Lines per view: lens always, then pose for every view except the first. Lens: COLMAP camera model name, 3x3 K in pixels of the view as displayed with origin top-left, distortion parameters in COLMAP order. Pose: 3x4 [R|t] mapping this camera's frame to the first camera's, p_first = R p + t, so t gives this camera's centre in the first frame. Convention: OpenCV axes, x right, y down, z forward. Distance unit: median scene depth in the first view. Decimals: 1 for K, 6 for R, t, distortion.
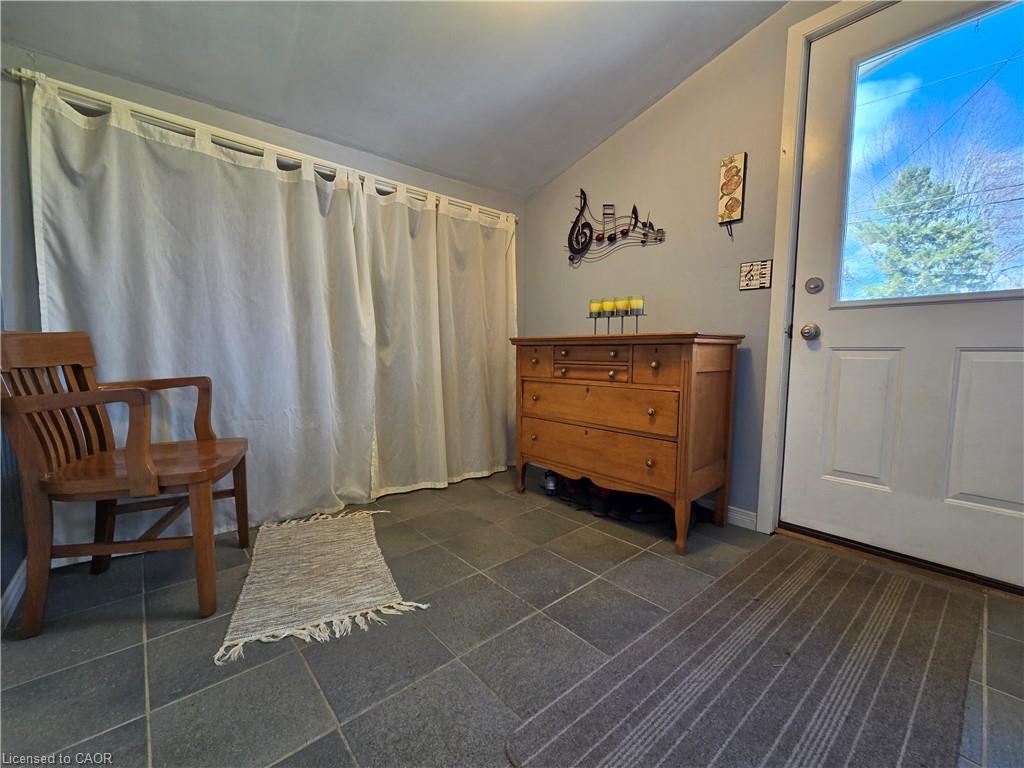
lens RADIAL K [[418.4, 0, 513.7], [0, 418.4, 385.0], [0, 0, 1]] dist [0.002027, -0.000043]
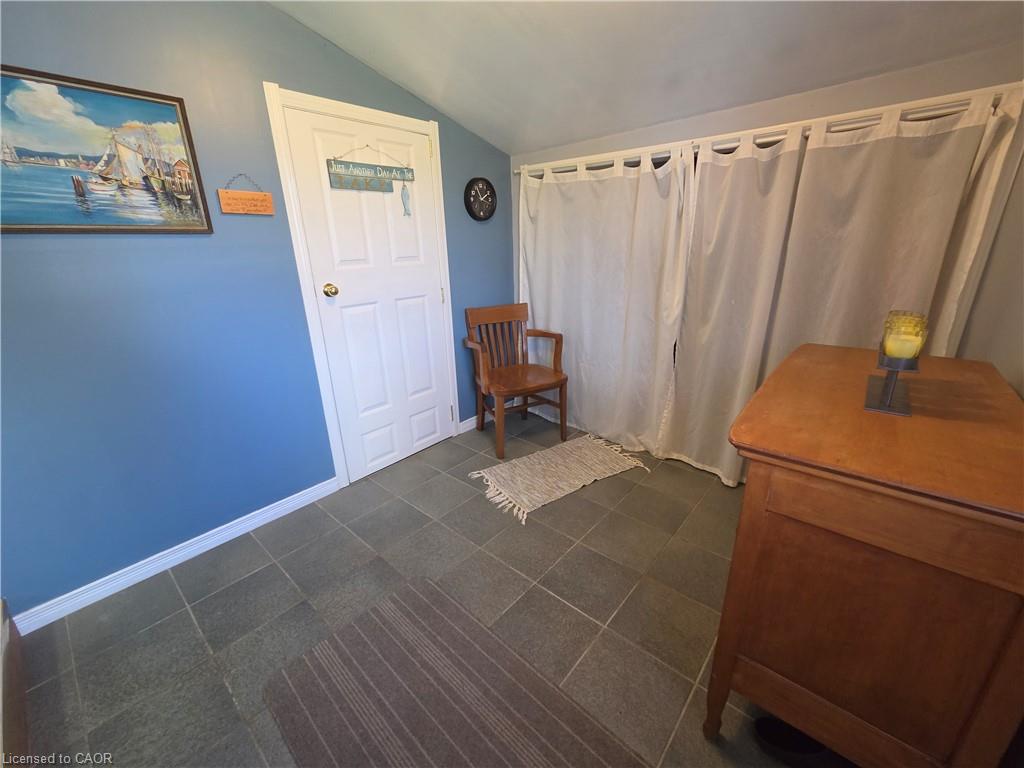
lens RADIAL K [[418.4, 0, 513.8], [0, 418.4, 383.3], [0, 0, 1]] dist [0.002027, -0.000043]
pose [[0.127165, 0.310626, -0.941987, 0.812970], [-0.055228, 0.950442, 0.305958, -0.317213], [0.990343, 0.013117, 0.138018, 0.585552]]
